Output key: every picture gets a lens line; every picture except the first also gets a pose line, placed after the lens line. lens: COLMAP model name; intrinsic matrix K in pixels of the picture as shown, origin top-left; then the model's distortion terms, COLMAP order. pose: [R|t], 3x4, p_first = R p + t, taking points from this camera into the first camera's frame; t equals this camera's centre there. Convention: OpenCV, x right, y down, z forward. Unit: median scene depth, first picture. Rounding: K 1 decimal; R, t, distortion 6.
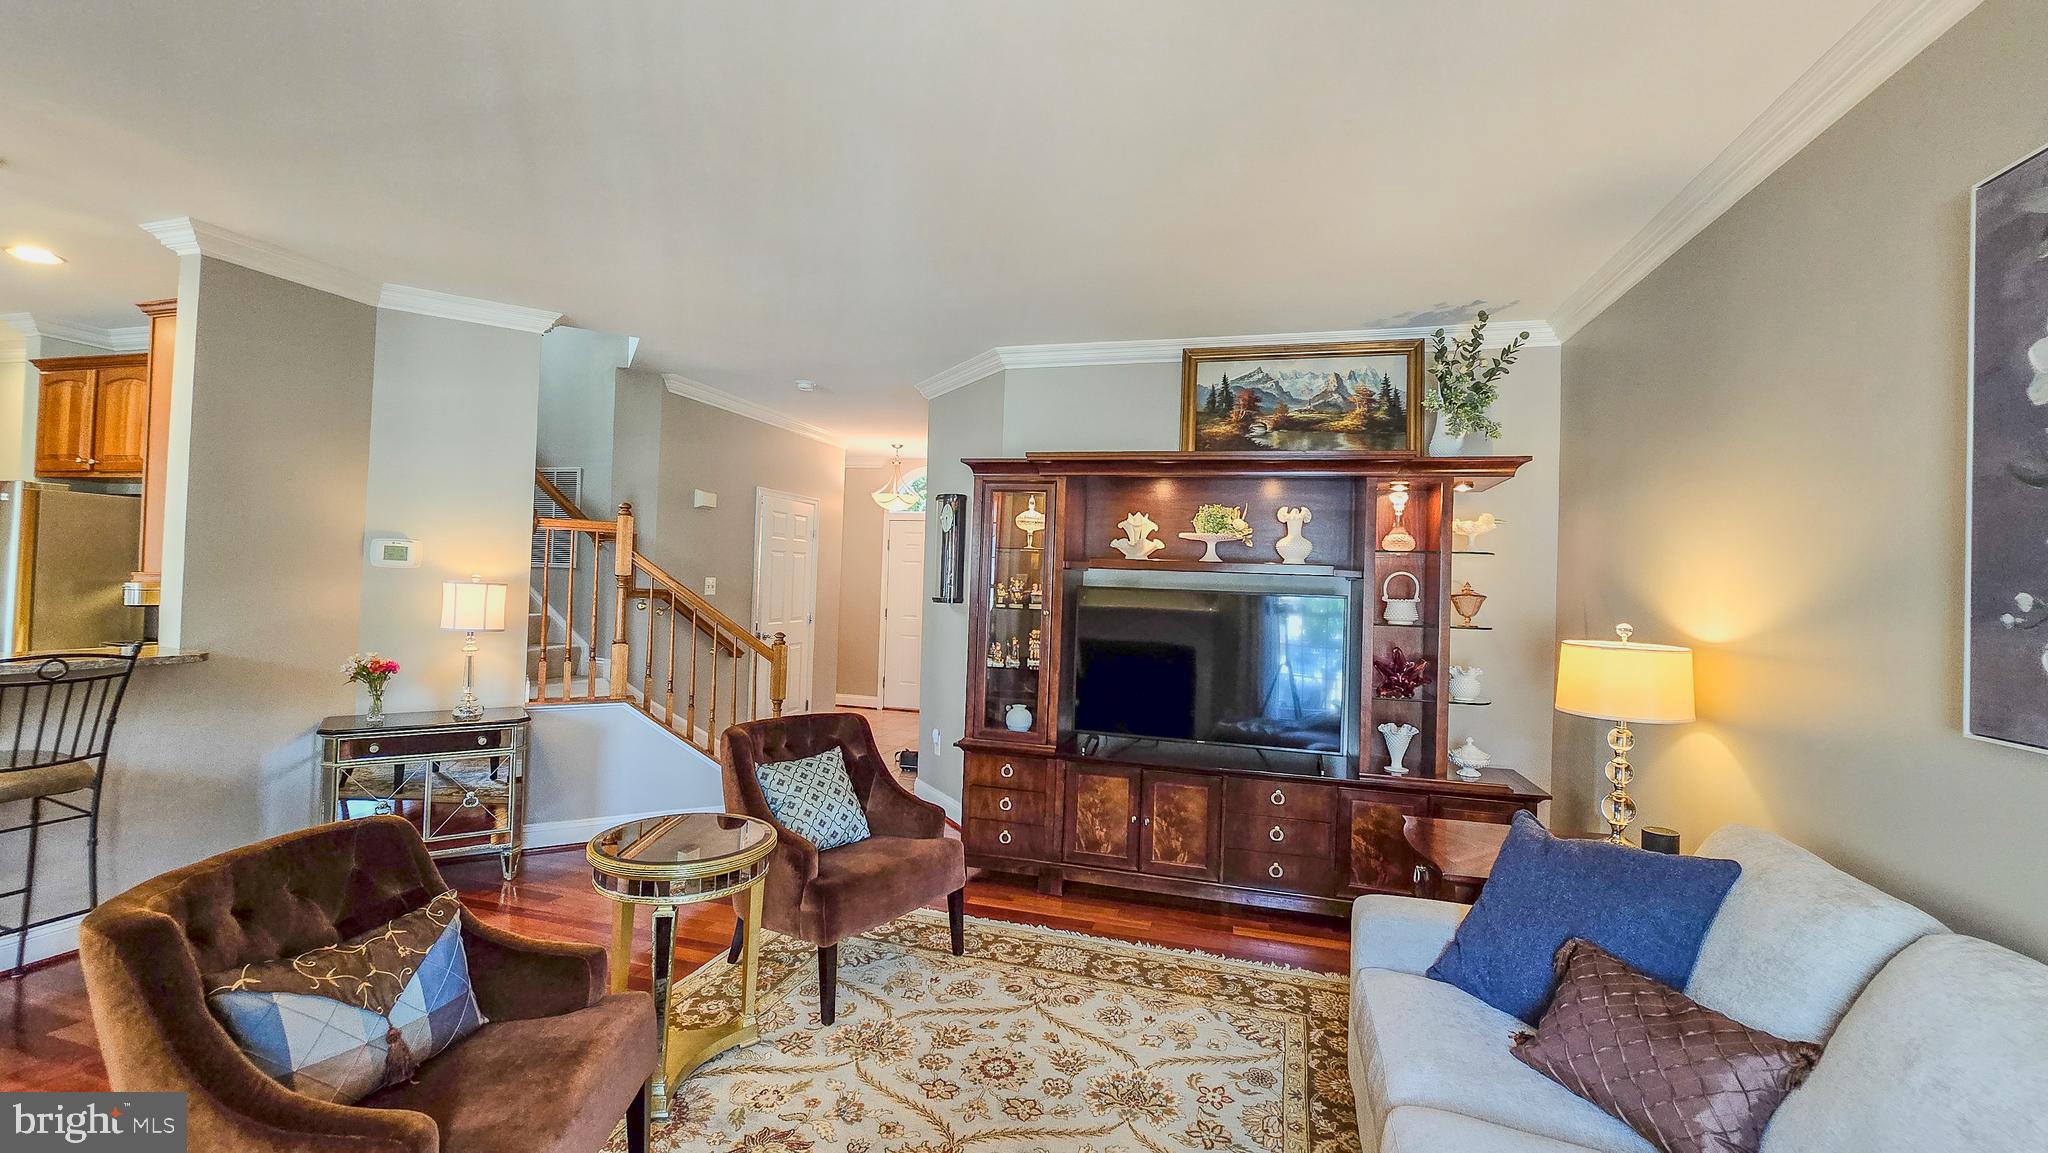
lens RADIAL K [[834.7, 0, 1031.3], [0, 834.7, 567.9], [0, 0, 1]] dist [0.000367, -0.000374]
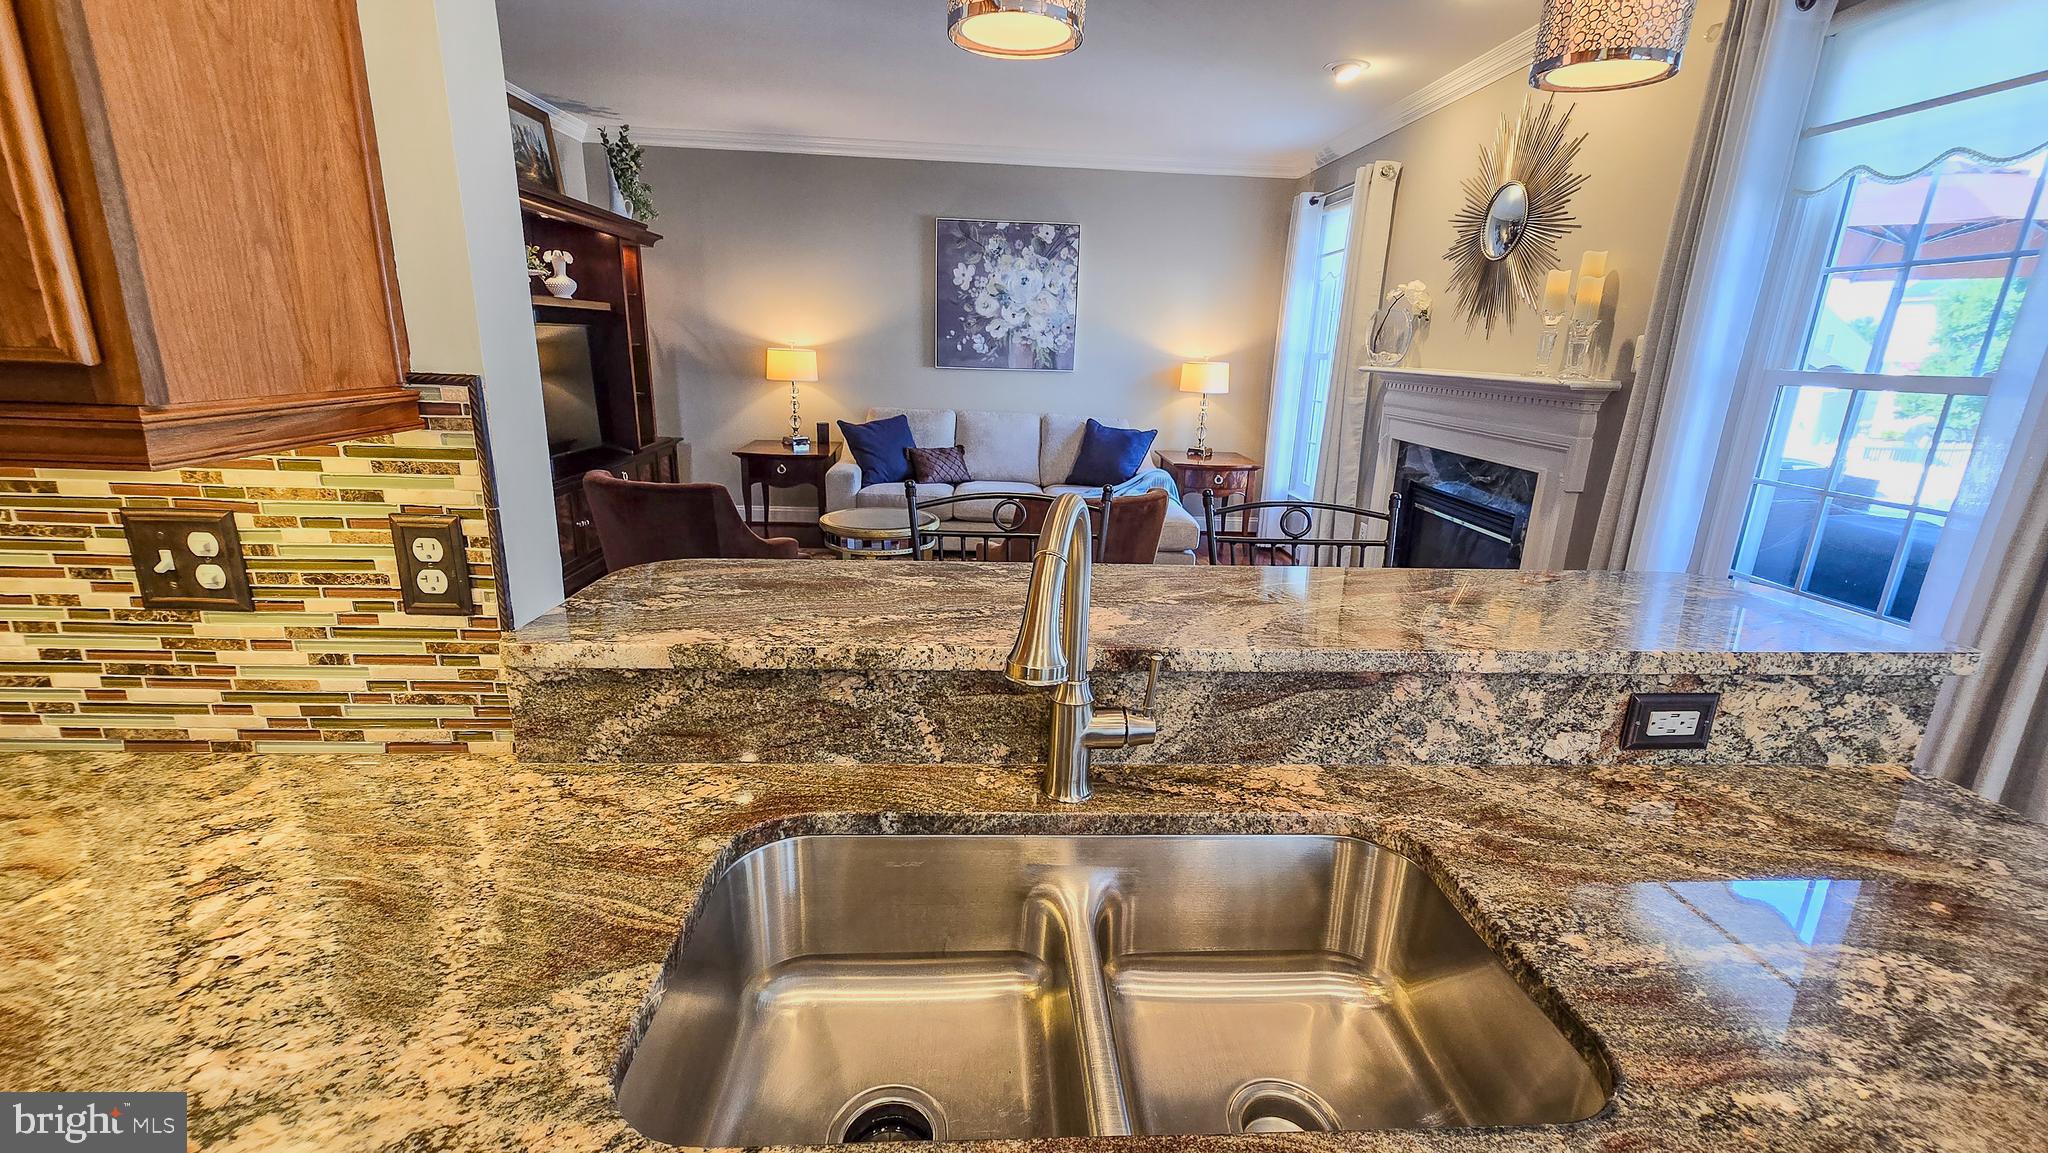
lens RADIAL K [[834.7, 0, 1026.0], [0, 834.7, 565.5], [0, 0, 1]] dist [0.000367, -0.000374]
pose [[-0.328212, -0.292576, 0.898152, -1.106980], [-0.063686, 0.955514, 0.287989, -0.026645], [-0.942455, 0.037321, -0.332244, 0.744795]]
